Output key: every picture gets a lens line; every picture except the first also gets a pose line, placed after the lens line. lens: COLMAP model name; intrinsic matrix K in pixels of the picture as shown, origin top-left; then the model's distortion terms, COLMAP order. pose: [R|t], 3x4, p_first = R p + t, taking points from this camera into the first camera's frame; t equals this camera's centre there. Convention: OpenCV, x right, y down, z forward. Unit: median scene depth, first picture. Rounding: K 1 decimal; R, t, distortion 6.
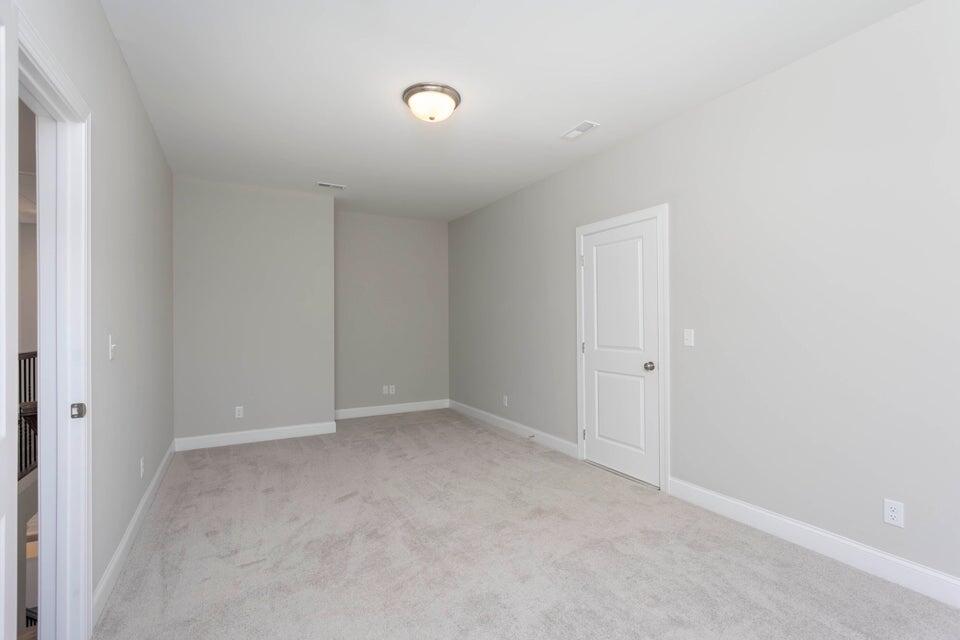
lens RADIAL K [[446.4, 0, 480.0], [0, 446.4, 320.0], [0, 0, 1]] dist [-0.000735, 0.000189]
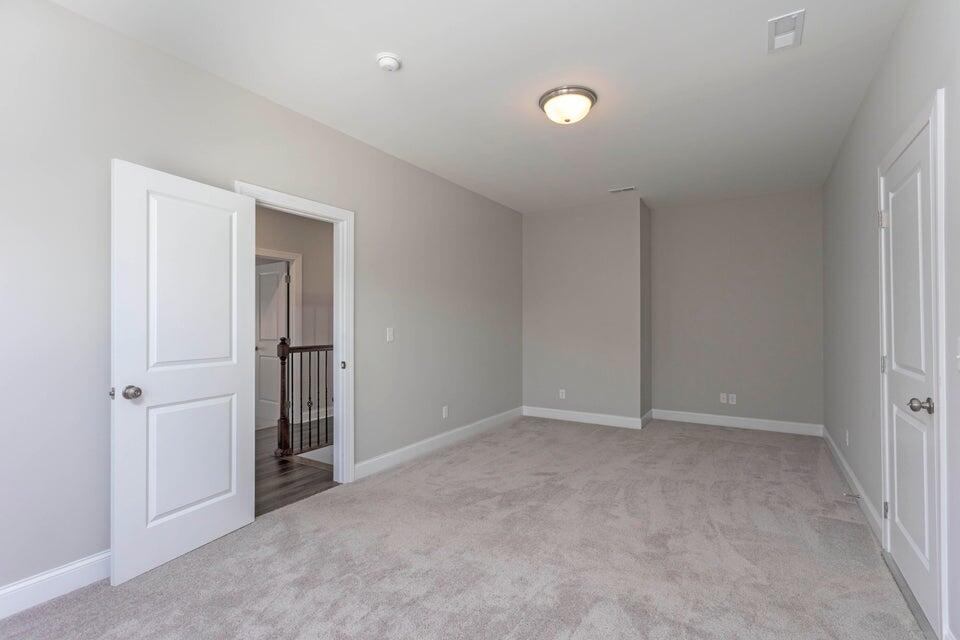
lens RADIAL K [[446.4, 0, 480.0], [0, 446.4, 320.0], [0, 0, 1]] dist [-0.000735, 0.000189]
pose [[0.491455, 0.000509, -0.870903, 0.566595], [0.002714, 0.999994, 0.002116, -0.000461], [0.870899, -0.003404, 0.491451, 0.273025]]
